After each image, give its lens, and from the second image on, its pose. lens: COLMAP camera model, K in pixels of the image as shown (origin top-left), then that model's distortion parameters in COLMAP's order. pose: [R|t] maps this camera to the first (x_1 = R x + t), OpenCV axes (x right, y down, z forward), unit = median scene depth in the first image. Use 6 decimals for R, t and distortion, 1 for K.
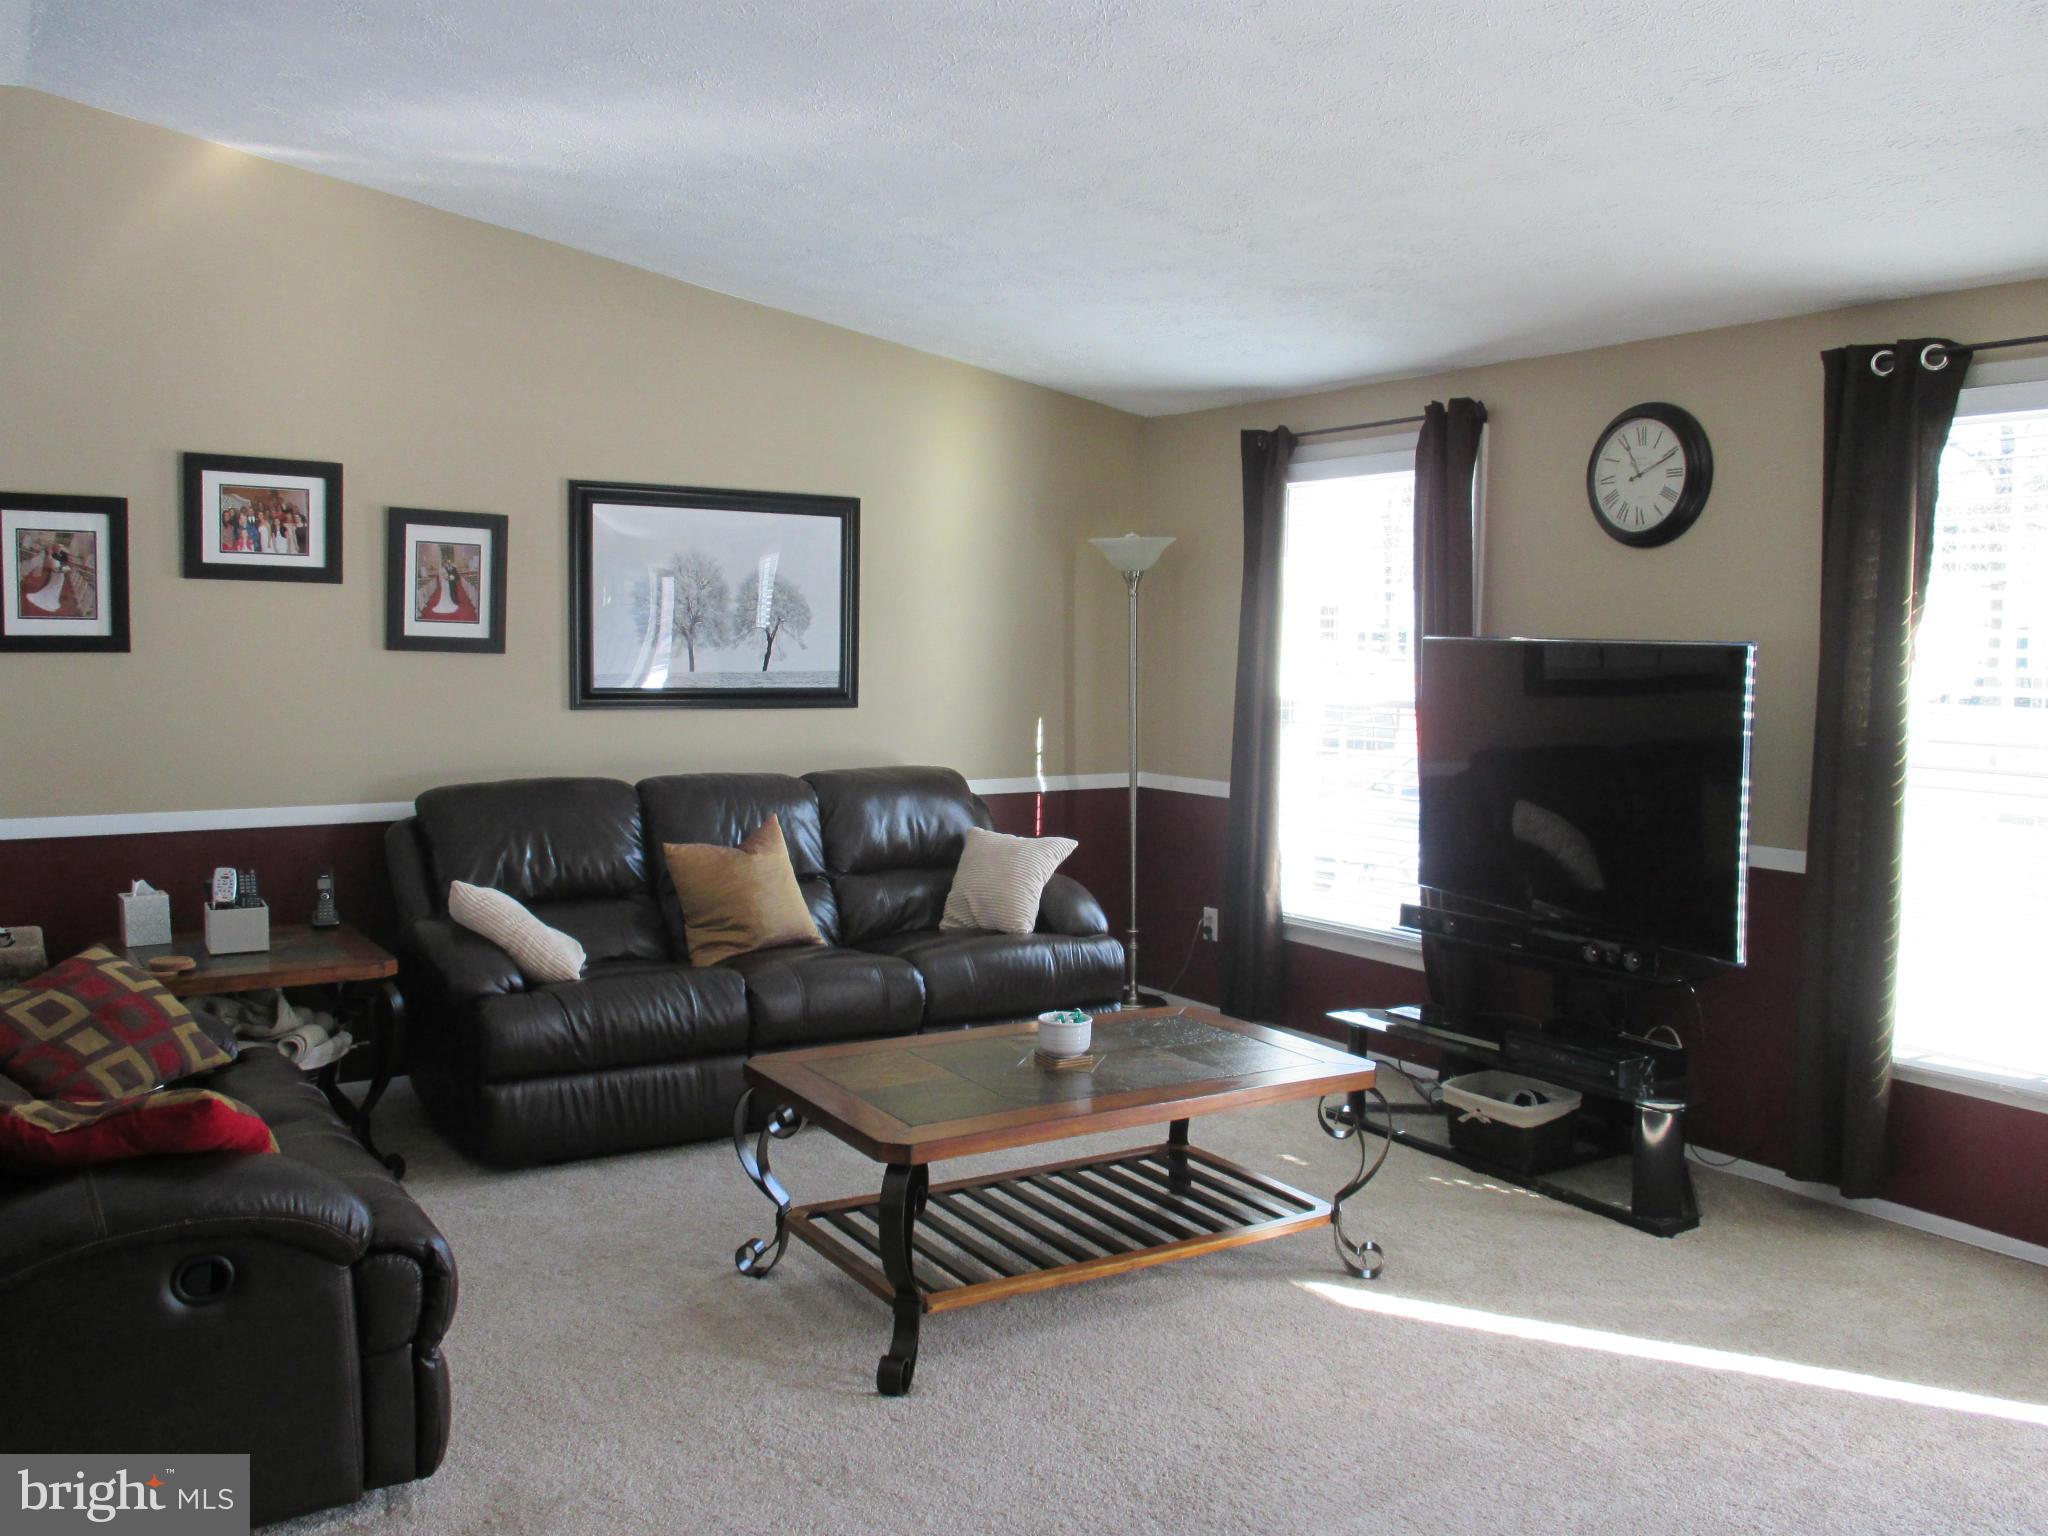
lens RADIAL K [[1720.9, 0, 1024.0], [0, 1720.9, 768.0], [0, 0, 1]] dist [-0.015763, -0.003930]
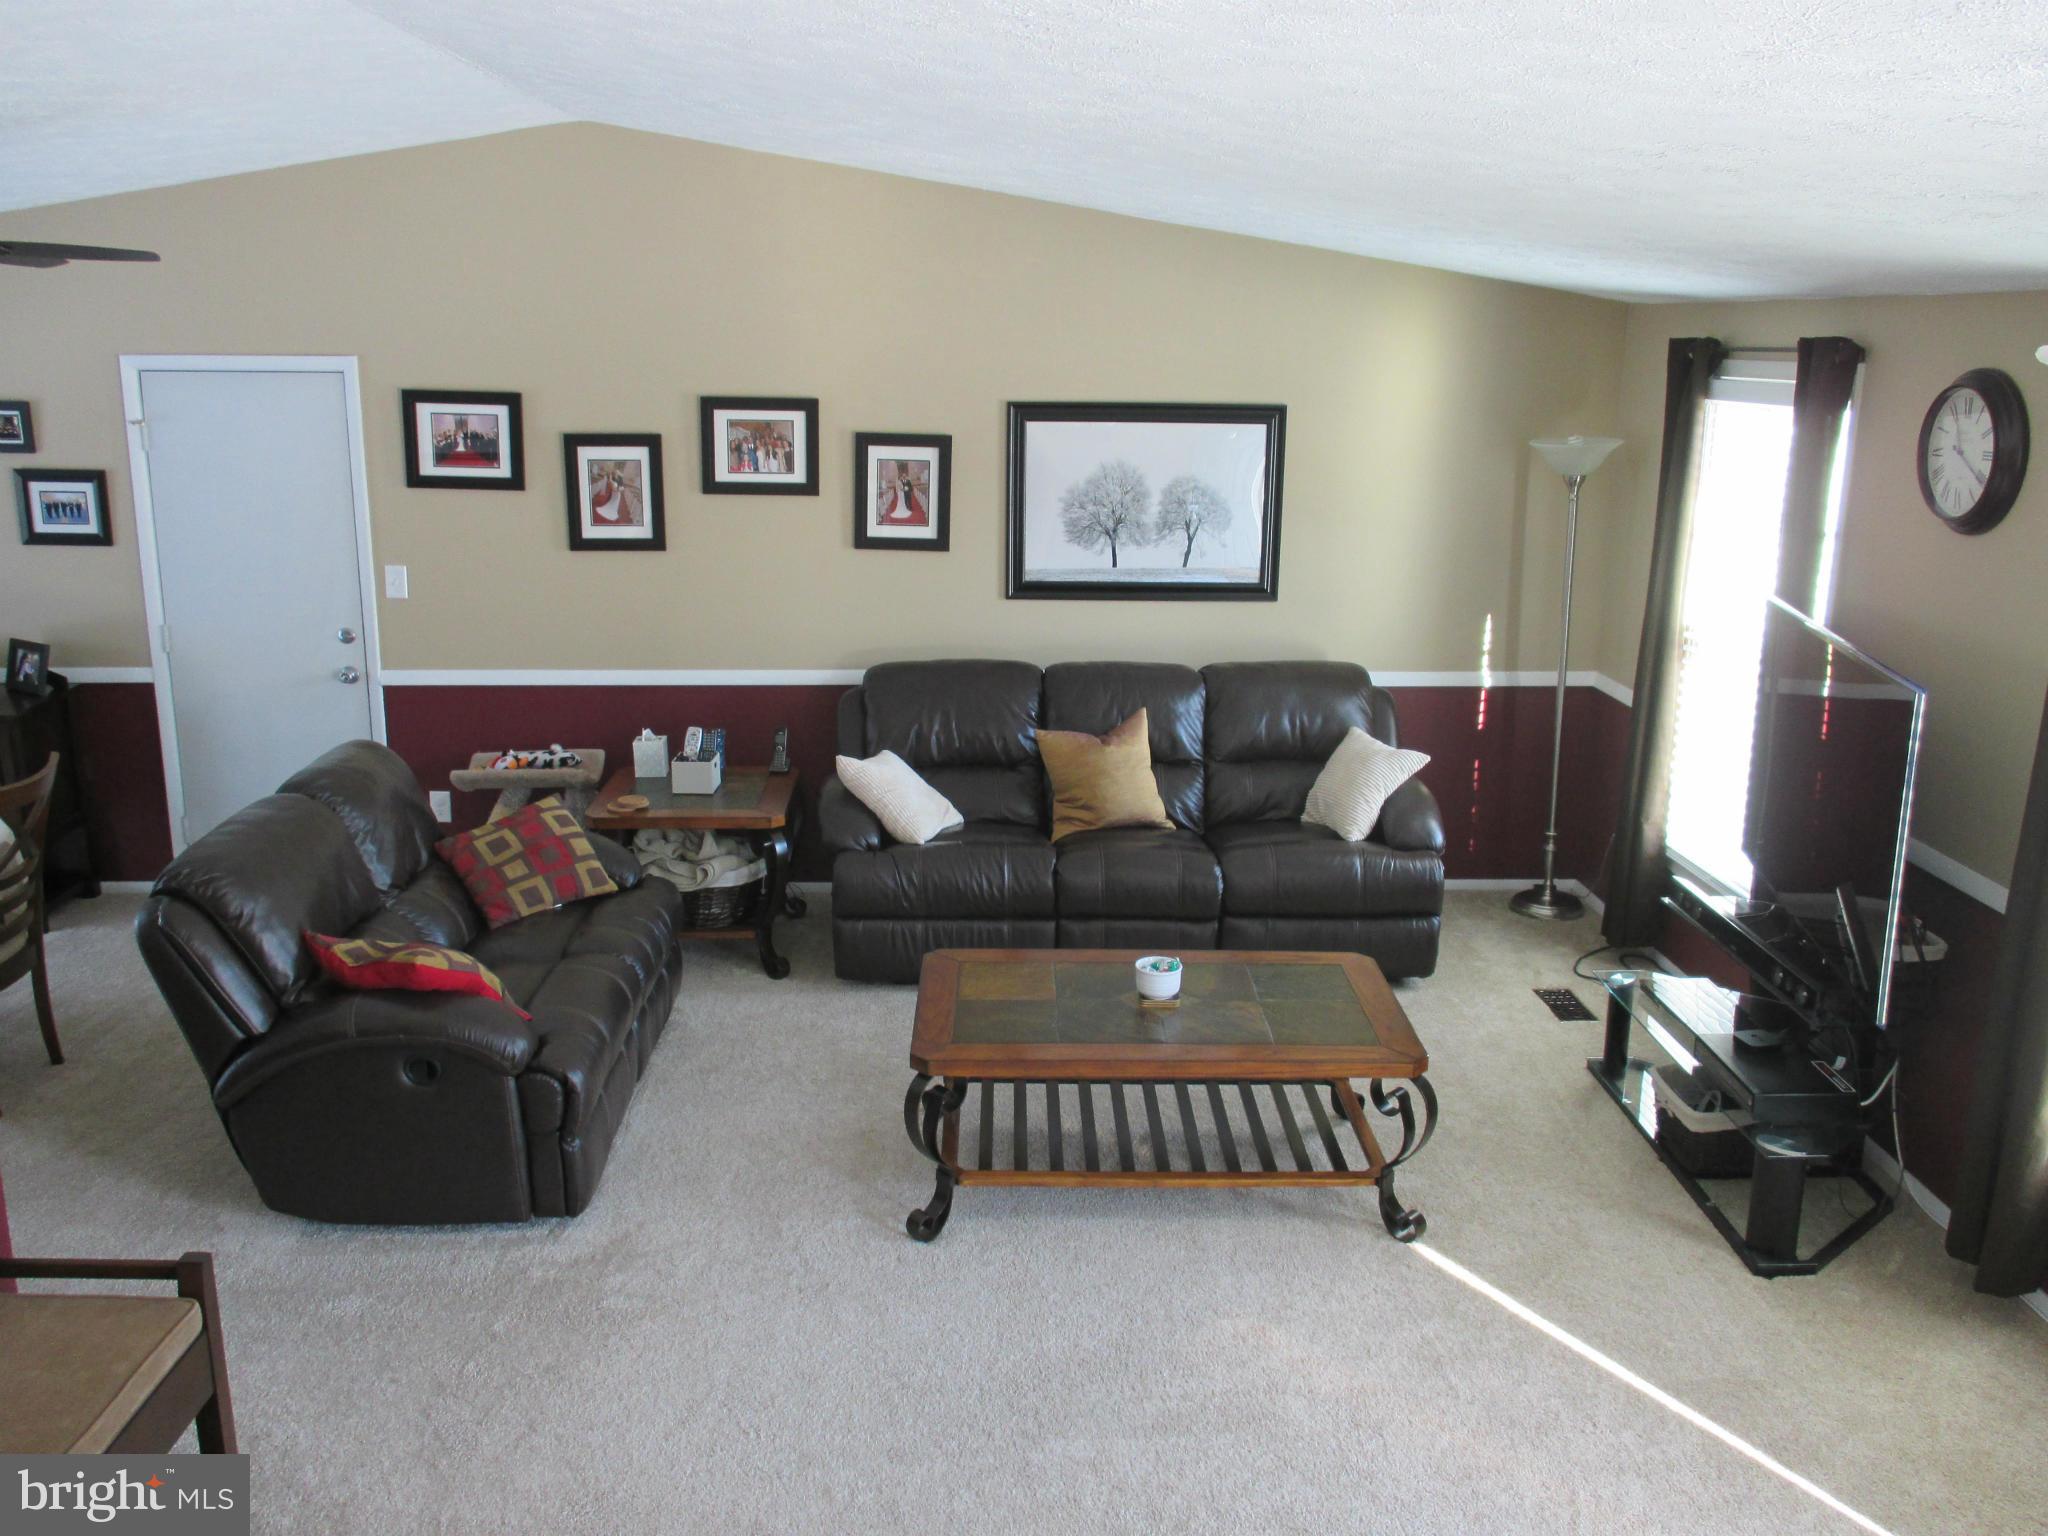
lens RADIAL K [[1720.9, 0, 1024.0], [0, 1720.9, 768.0], [0, 0, 1]] dist [-0.015763, -0.003930]
pose [[0.857401, 0.123006, -0.499733, 0.374871], [-0.038188, 0.983546, 0.176574, -0.137333], [0.513230, -0.132311, 0.847991, -0.010164]]
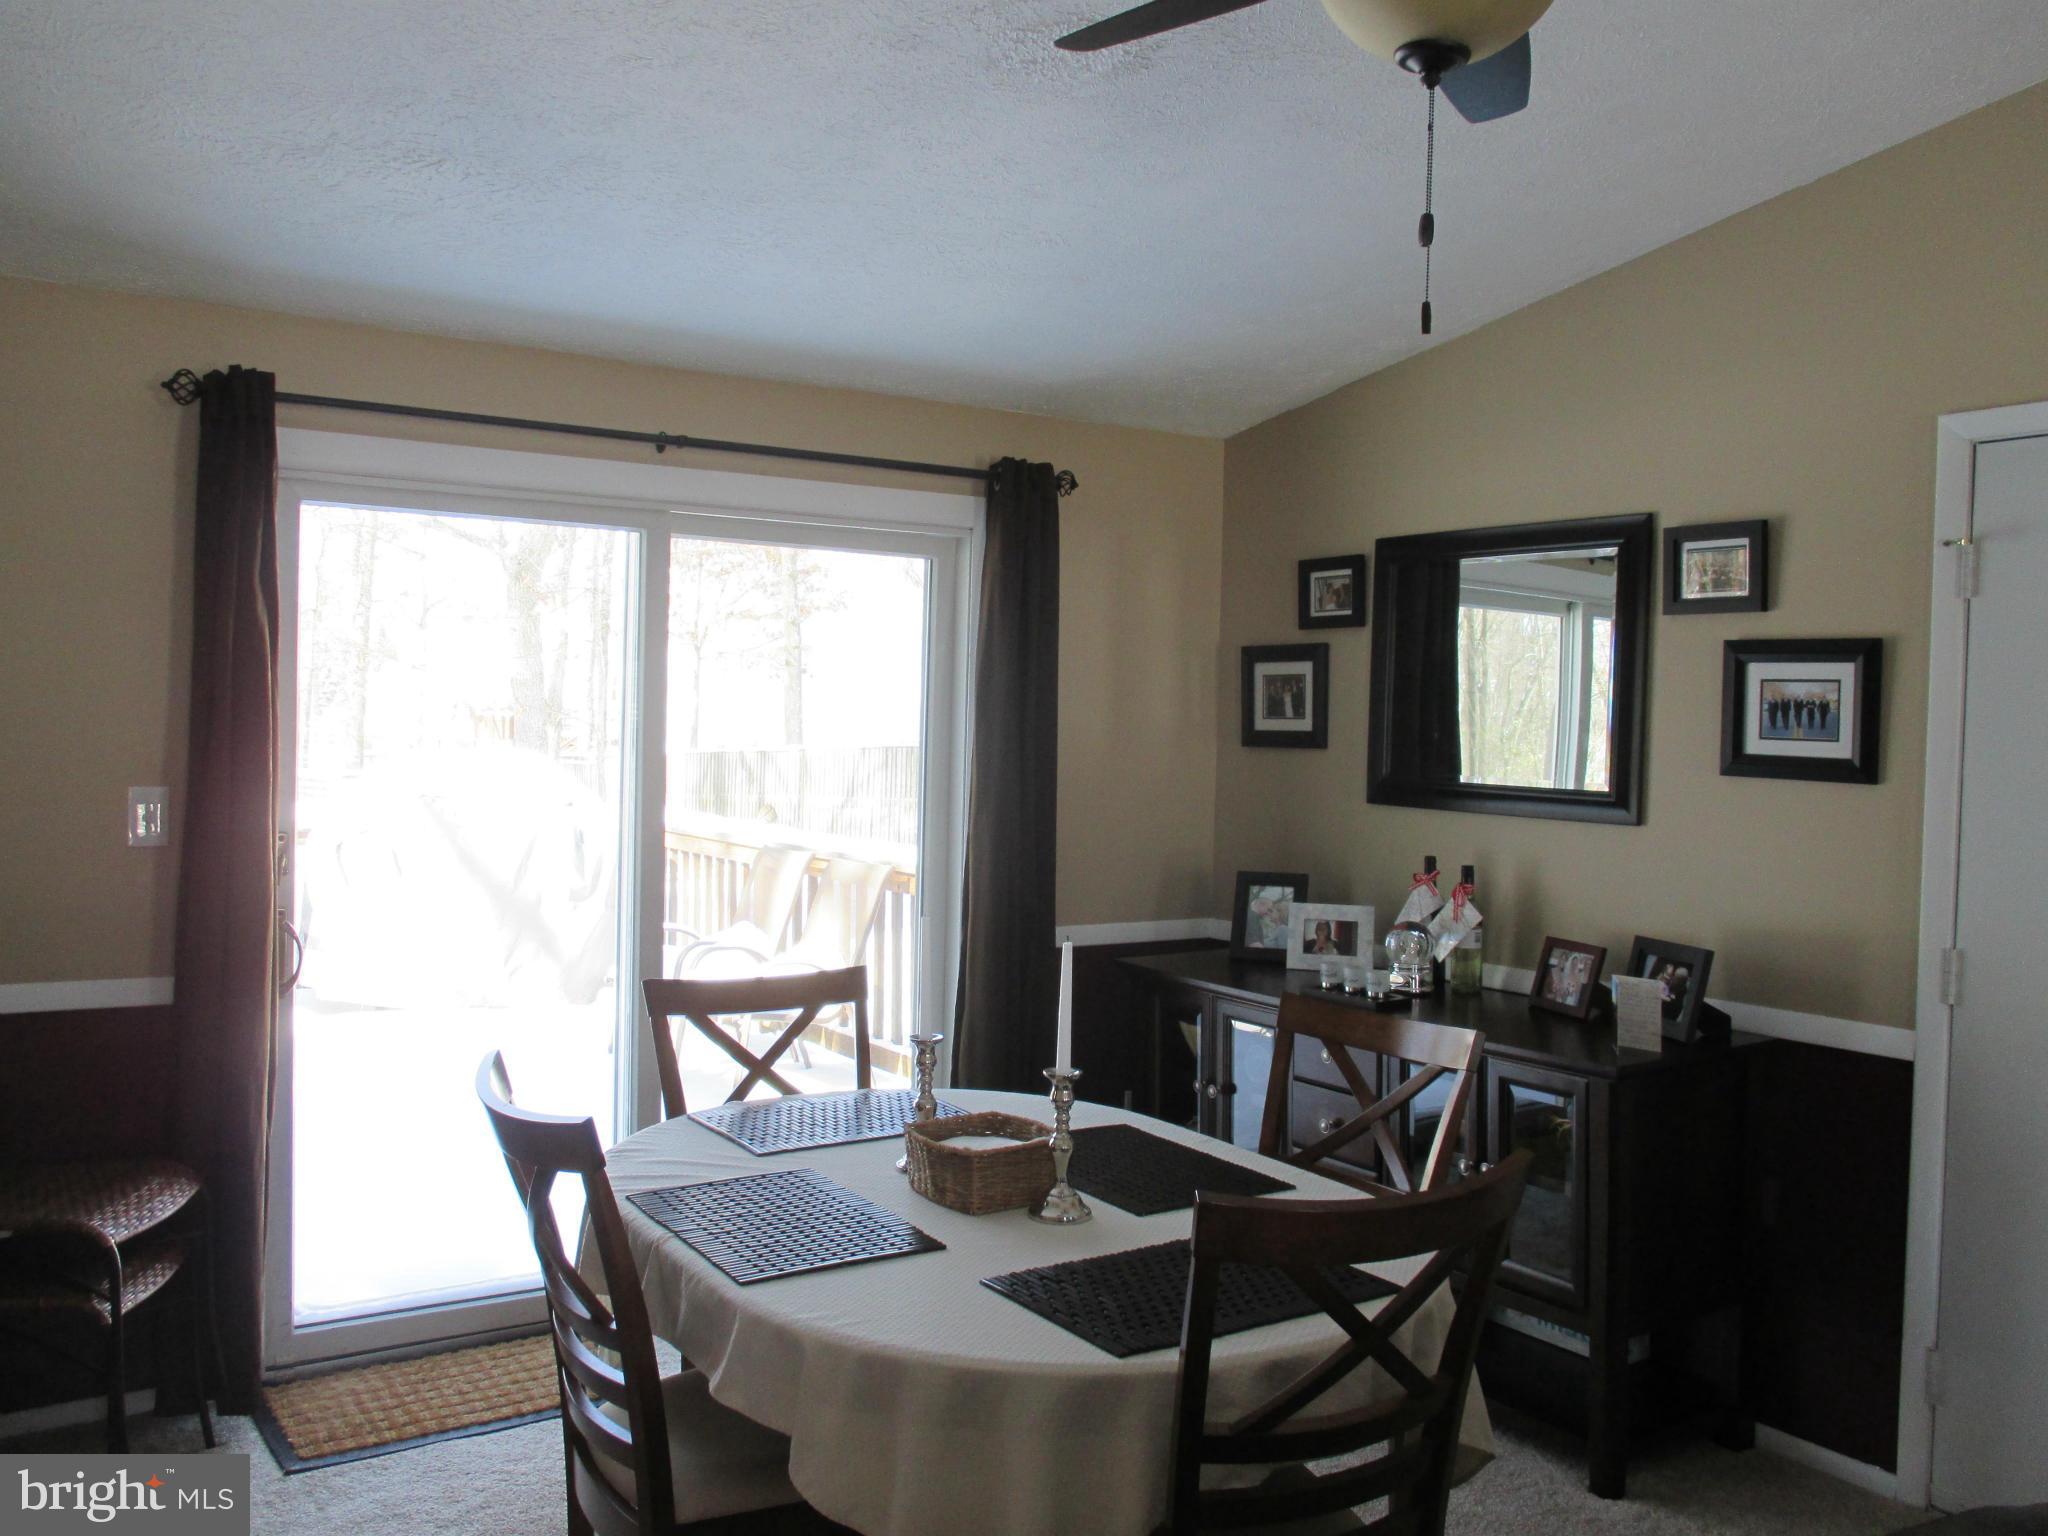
lens RADIAL K [[1720.9, 0, 1024.0], [0, 1720.9, 768.0], [0, 0, 1]] dist [-0.015763, -0.003930]
pose [[0.006579, 0.018592, -0.999806, -0.180632], [-0.086682, 0.996074, 0.017952, -0.043087], [0.996214, 0.086547, 0.008165, 0.392832]]
